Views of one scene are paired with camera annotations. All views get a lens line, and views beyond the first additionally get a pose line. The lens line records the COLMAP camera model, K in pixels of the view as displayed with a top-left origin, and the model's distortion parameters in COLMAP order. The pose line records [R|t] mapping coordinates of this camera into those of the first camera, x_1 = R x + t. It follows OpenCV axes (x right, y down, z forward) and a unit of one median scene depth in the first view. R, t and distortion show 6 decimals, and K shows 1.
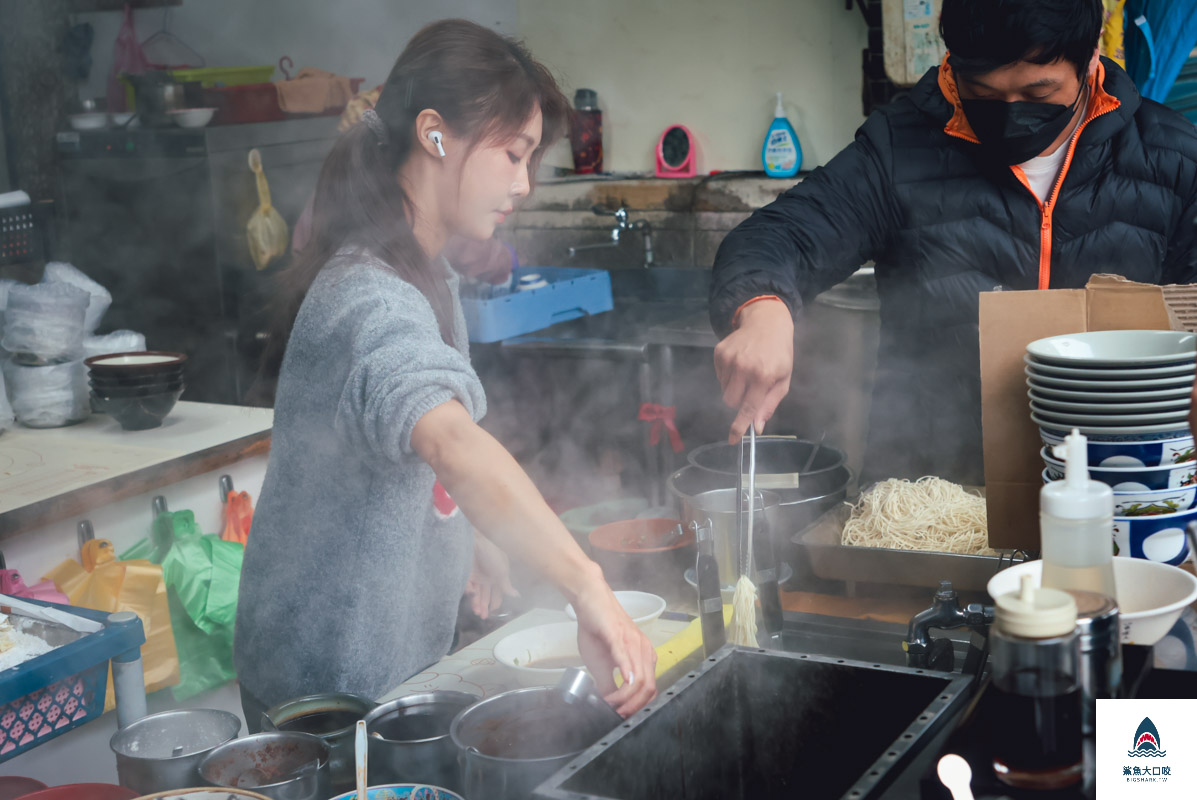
lens RADIAL K [[1725.0, 0, 598.5], [0, 1725.0, 400.0], [0, 0, 1]] dist [0.005473, 0.126155]
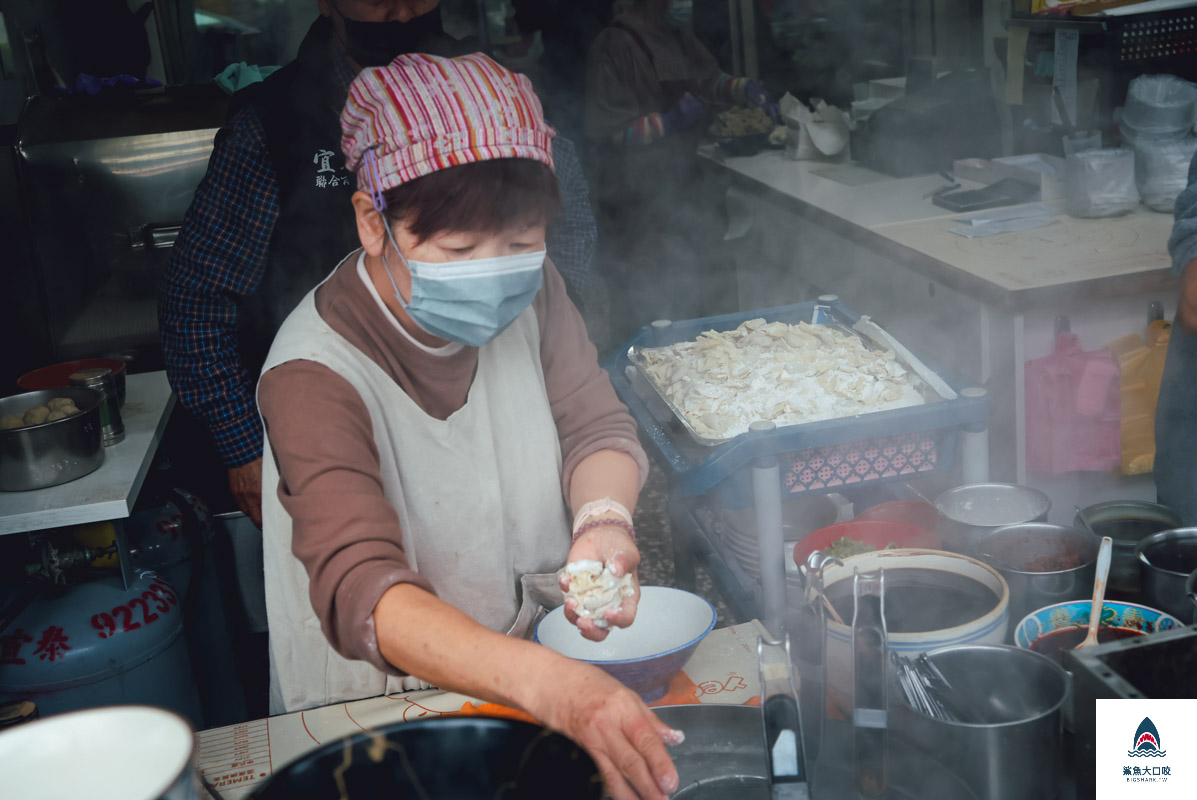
lens RADIAL K [[1448.8, 0, 622.0], [0, 1448.8, 400.9], [0, 0, 1]] dist [-0.001148, 0.023607]
pose [[0.678460, 0.203006, -0.706031, 0.086815], [-0.088065, 0.976606, 0.196178, -0.012521], [0.729340, -0.070922, 0.680466, 0.069739]]
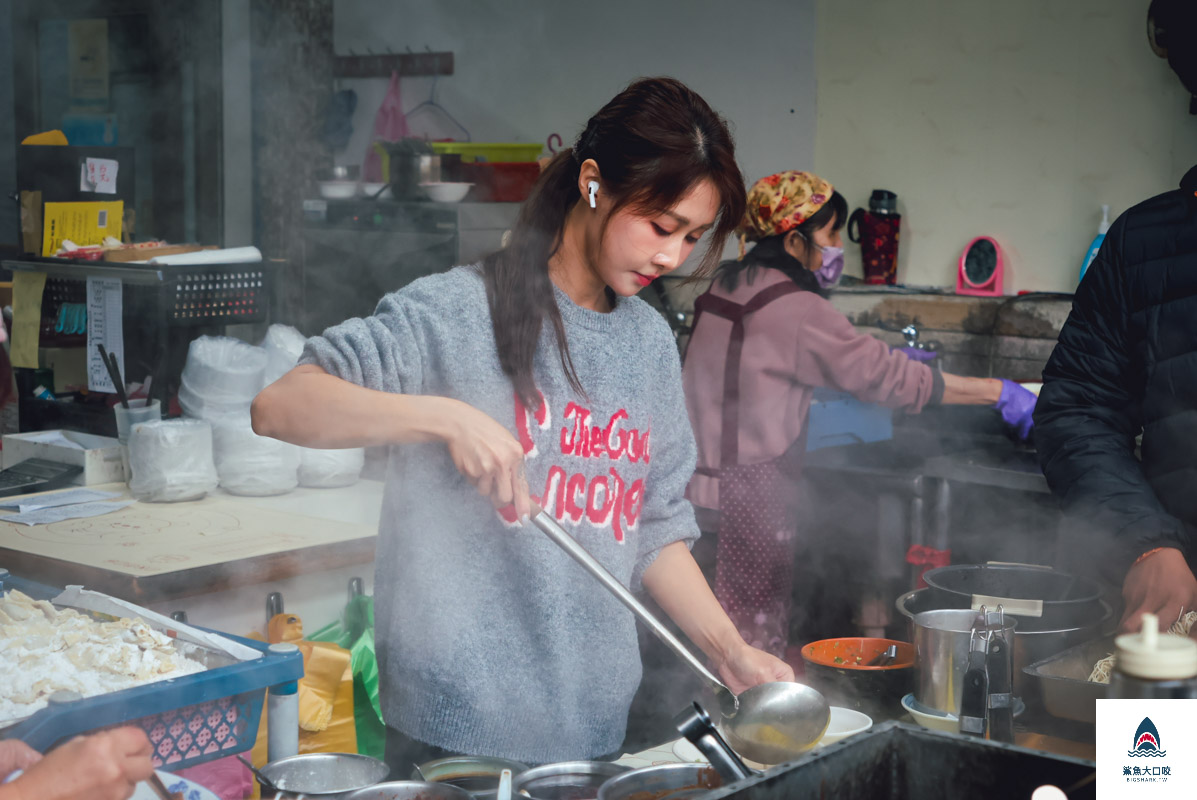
lens RADIAL K [[2038.0, 0, 598.5], [0, 2038.0, 400.0], [0, 0, 1]] dist [0.053706, 0.175656]
pose [[0.983814, 0.082125, -0.159268, 0.025256], [-0.095291, 0.992478, -0.076859, 0.021500], [0.151758, 0.090792, 0.984239, -0.041248]]
